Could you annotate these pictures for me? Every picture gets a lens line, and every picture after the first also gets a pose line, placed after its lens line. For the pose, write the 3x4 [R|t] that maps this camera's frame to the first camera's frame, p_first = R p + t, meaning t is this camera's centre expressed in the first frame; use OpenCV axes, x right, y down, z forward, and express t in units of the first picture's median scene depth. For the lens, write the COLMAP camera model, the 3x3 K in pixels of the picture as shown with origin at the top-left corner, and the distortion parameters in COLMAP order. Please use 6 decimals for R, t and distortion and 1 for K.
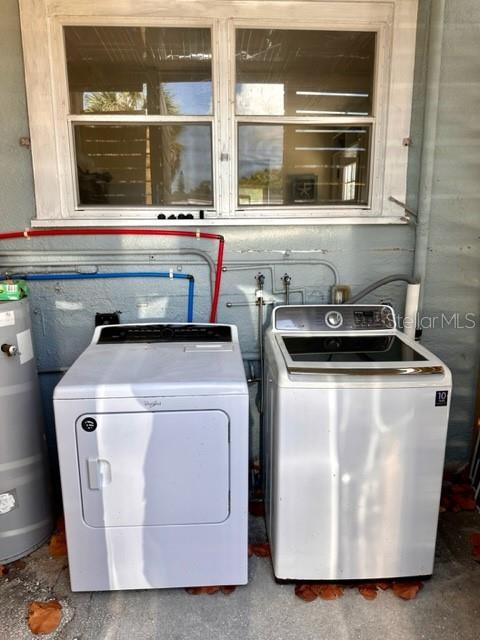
lens RADIAL K [[435.5, 0, 240.0], [0, 435.5, 320.0], [0, 0, 1]] dist [0.106113, -0.128785]
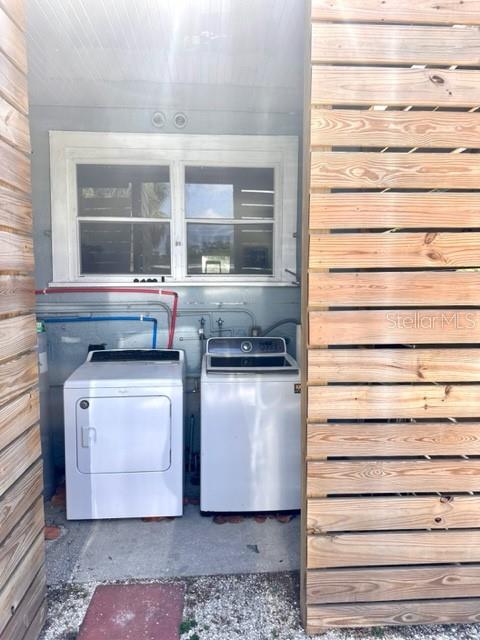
lens RADIAL K [[435.5, 0, 240.0], [0, 435.5, 320.0], [0, 0, 1]] dist [0.106113, -0.128785]
pose [[0.999615, 0.001688, 0.027682, 0.141075], [0.001837, 0.991923, -0.126825, 0.094494], [-0.027672, 0.126827, 0.991539, -0.502828]]
